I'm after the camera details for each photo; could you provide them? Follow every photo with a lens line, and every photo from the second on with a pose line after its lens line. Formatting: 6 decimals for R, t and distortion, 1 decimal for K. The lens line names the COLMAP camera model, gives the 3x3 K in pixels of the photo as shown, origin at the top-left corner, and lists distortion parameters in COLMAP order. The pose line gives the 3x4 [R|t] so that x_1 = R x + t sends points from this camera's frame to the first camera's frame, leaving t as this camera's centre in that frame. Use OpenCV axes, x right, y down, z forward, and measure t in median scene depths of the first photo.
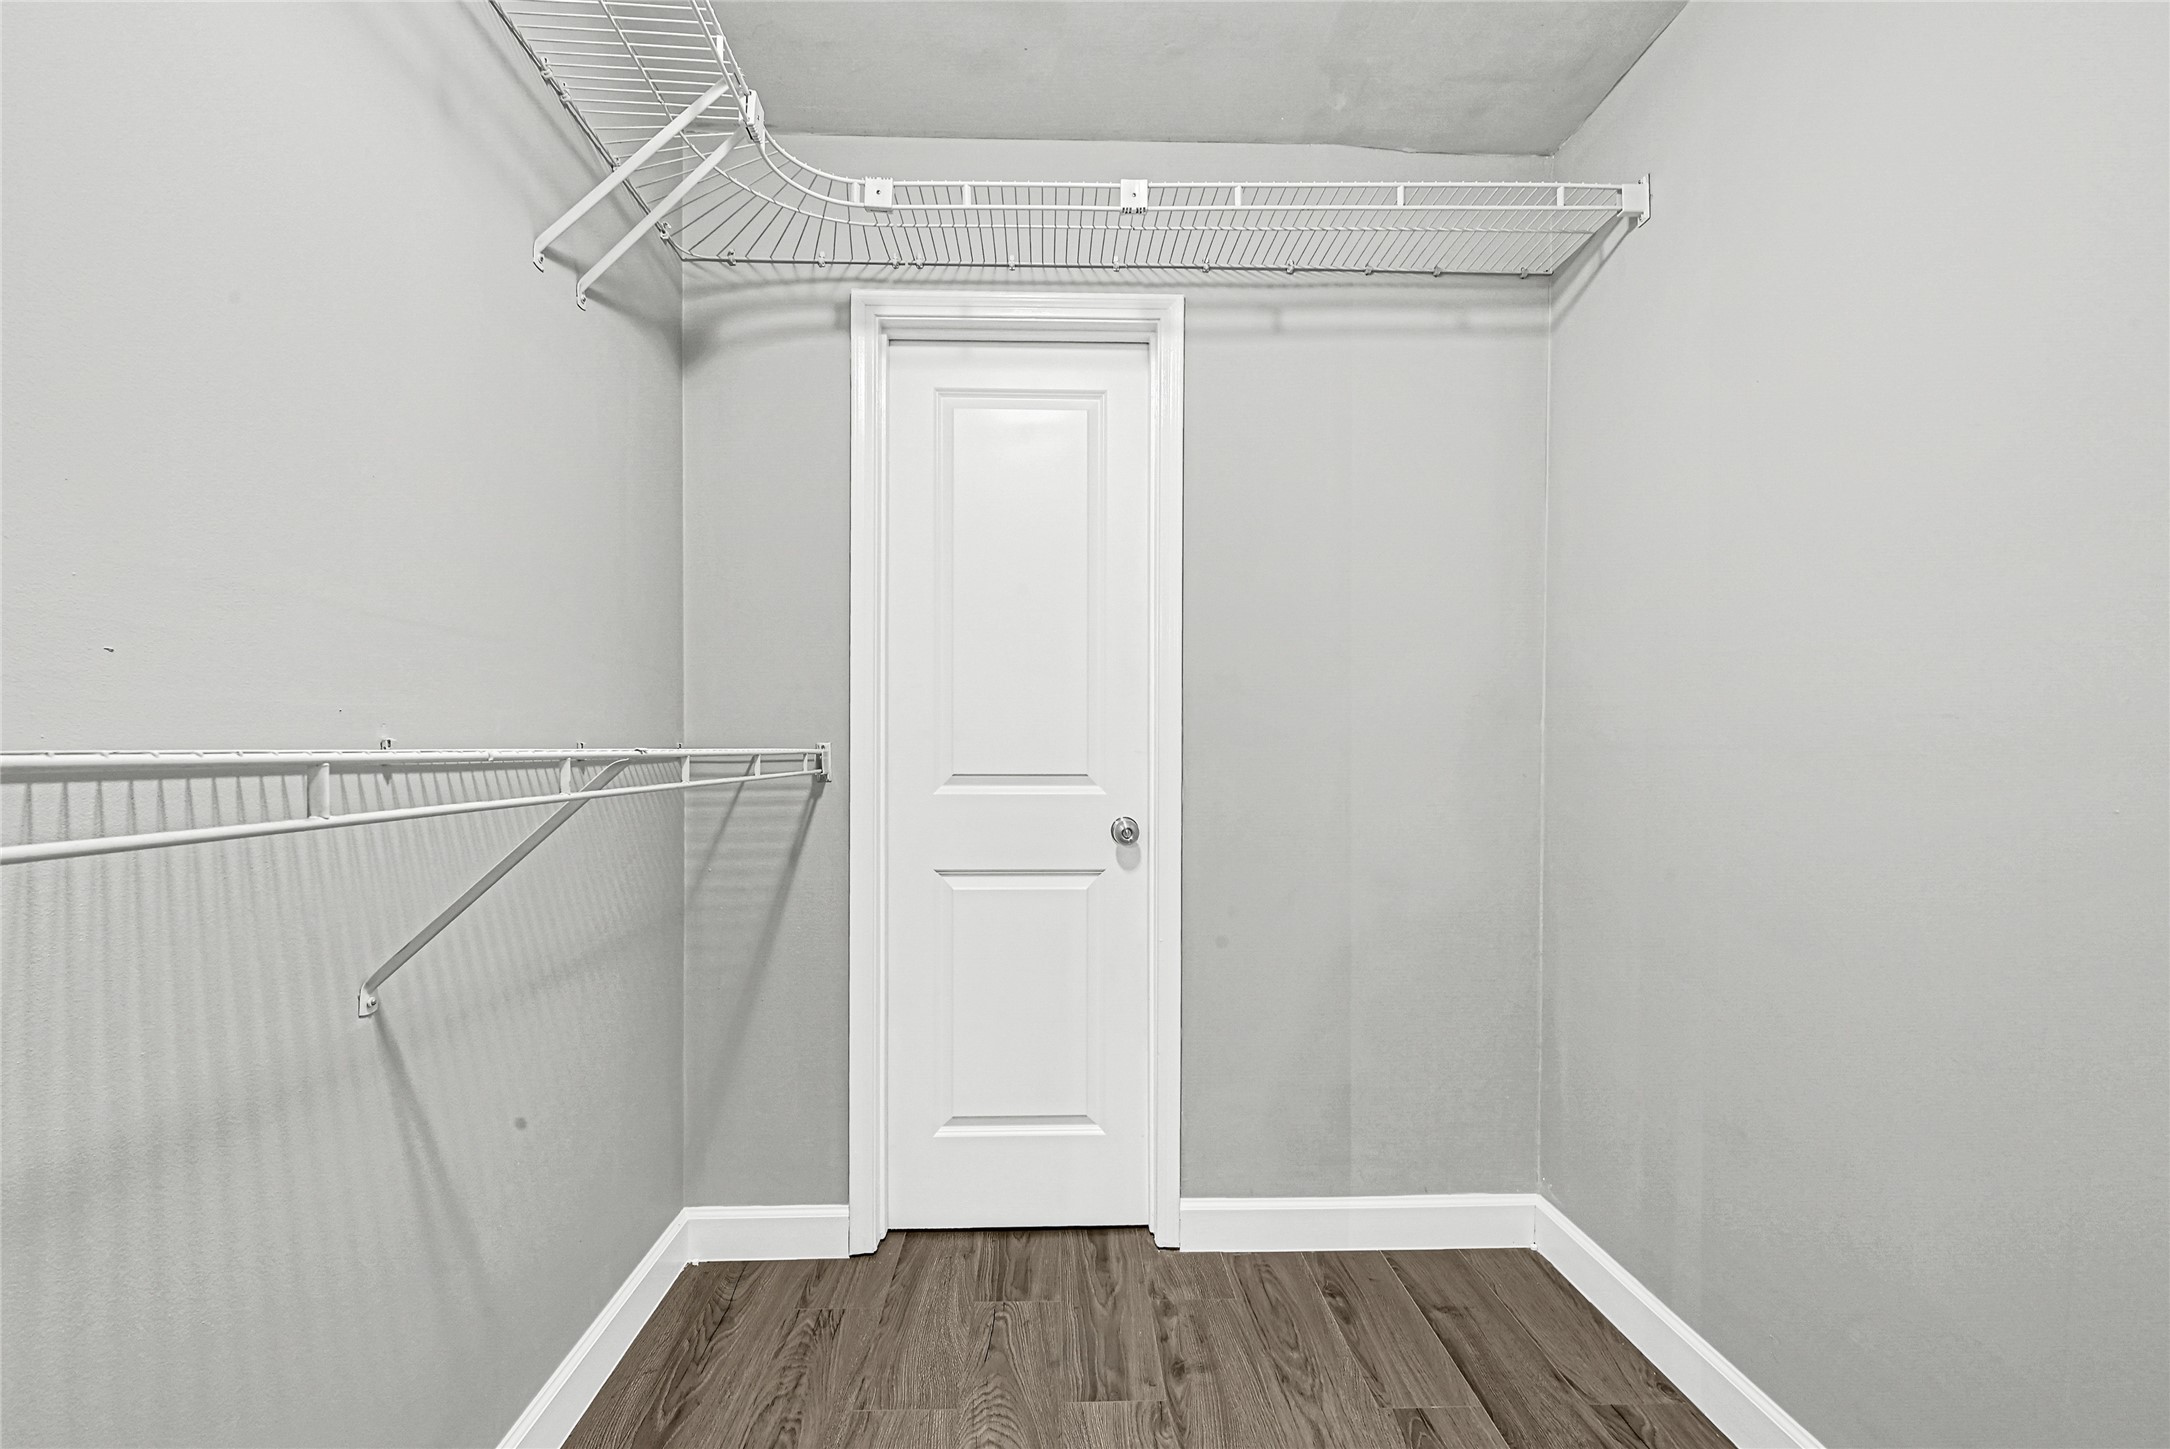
lens RADIAL K [[893.6, 0, 1071.3], [0, 893.6, 718.0], [0, 0, 1]] dist [-0.001317, -0.000023]
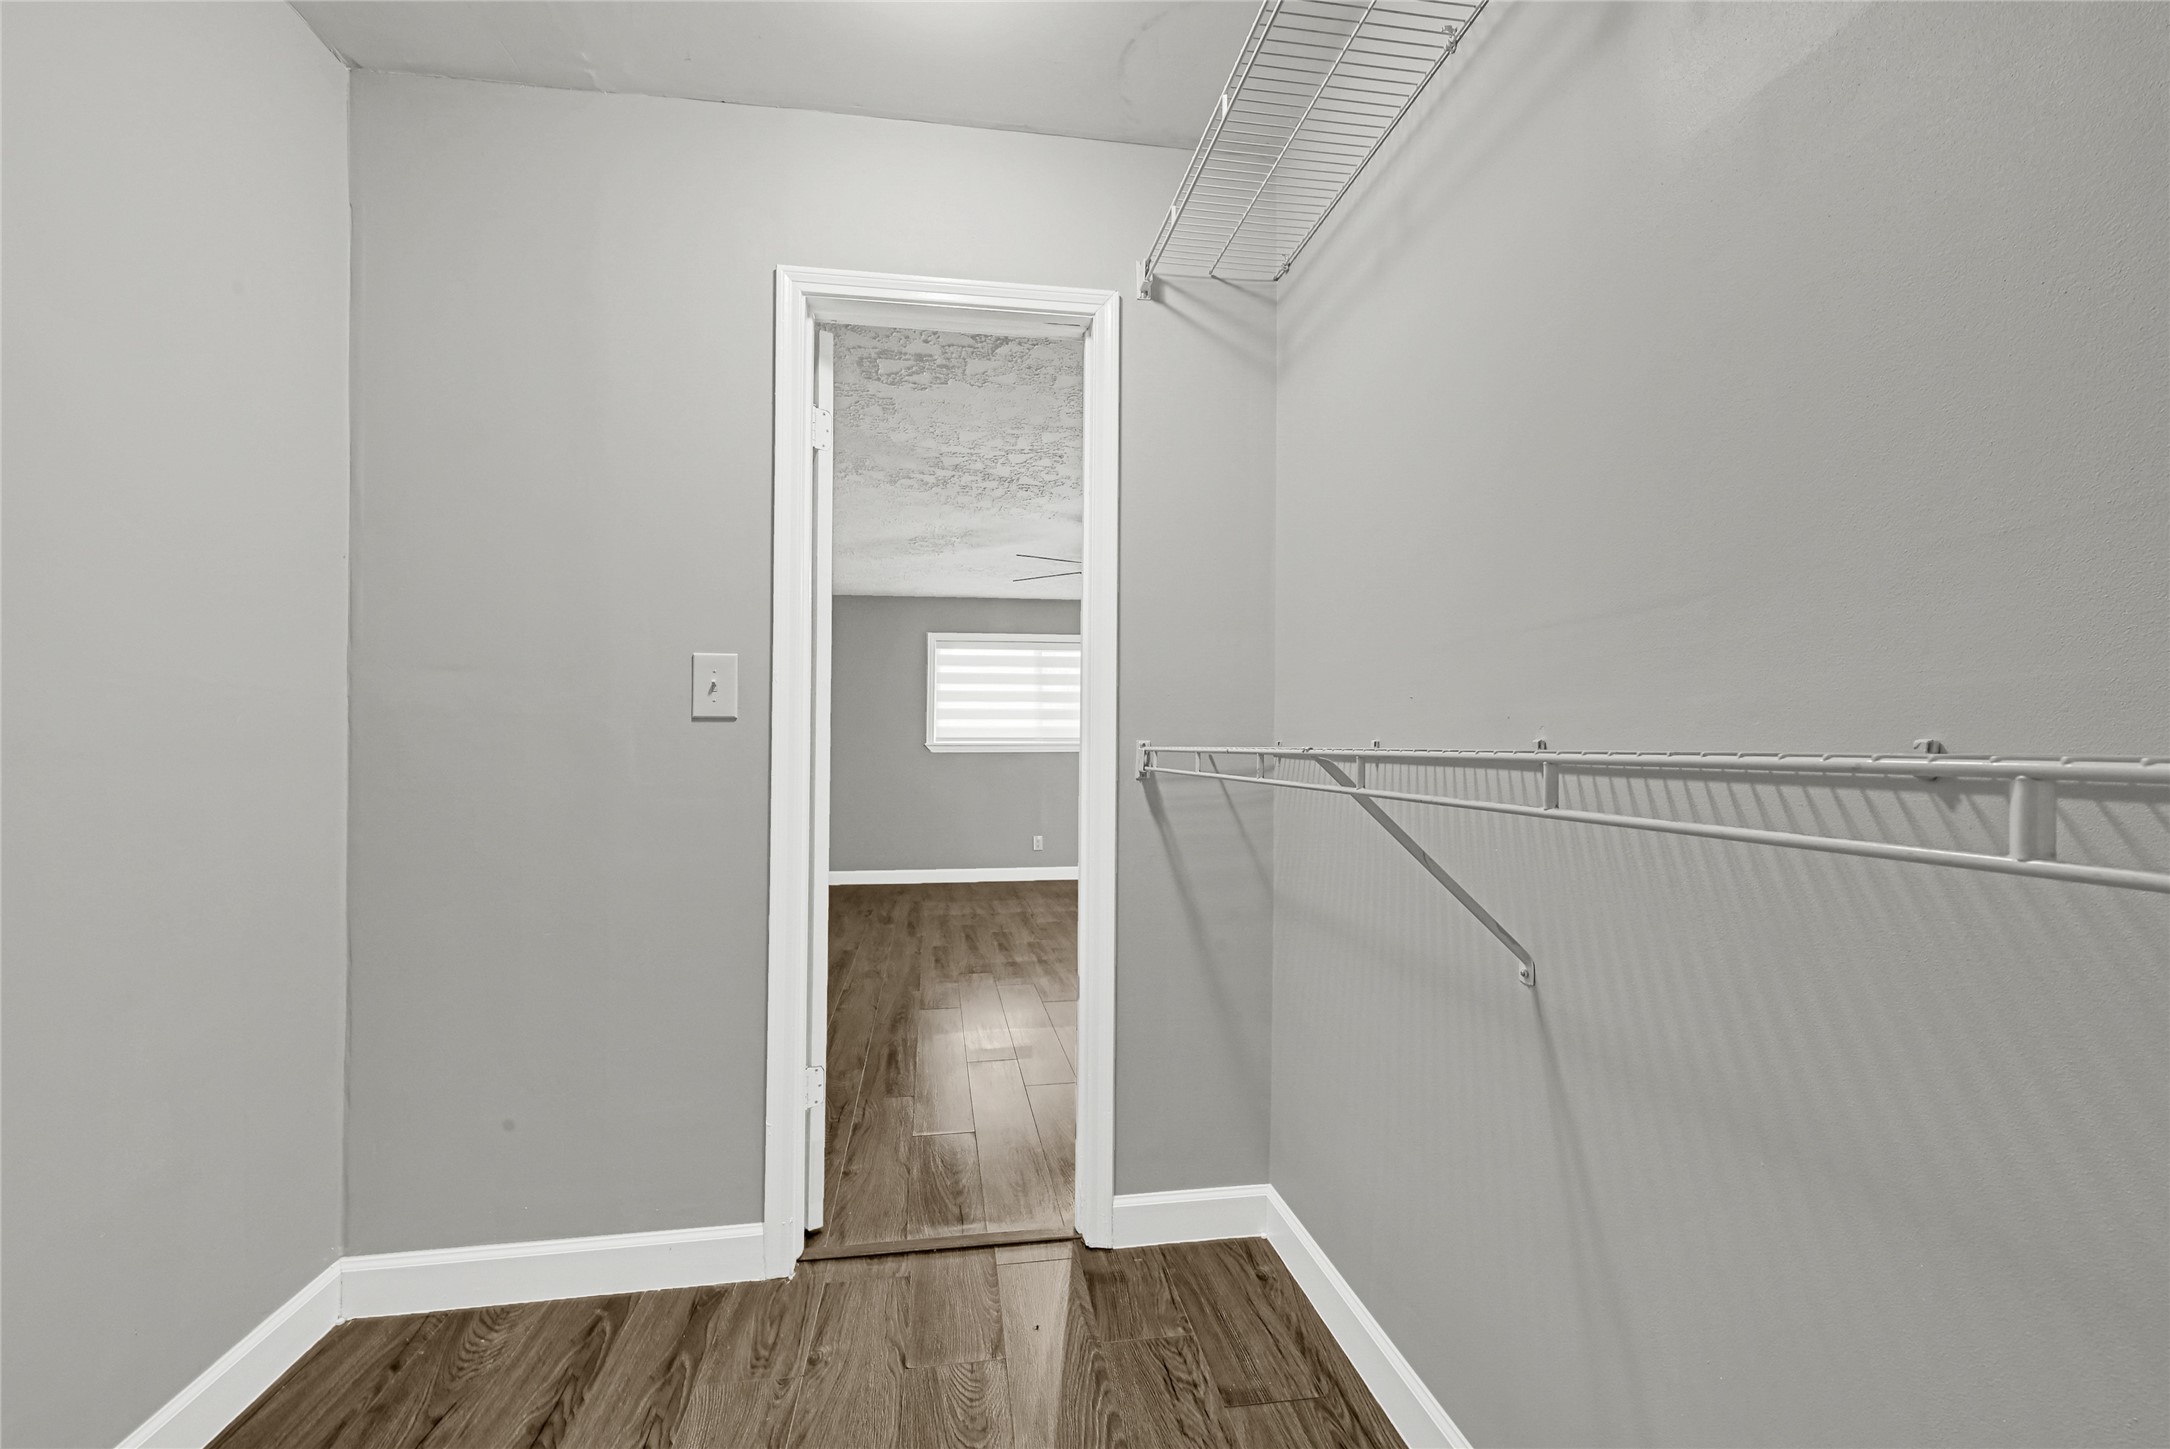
lens RADIAL K [[893.6, 0, 1071.3], [0, 893.6, 718.0], [0, 0, 1]] dist [-0.001317, -0.000023]
pose [[-0.991949, -0.015142, -0.125730, -0.055481], [-0.006891, 0.997809, -0.065805, 0.068369], [0.126451, -0.064408, -0.989880, 1.945653]]
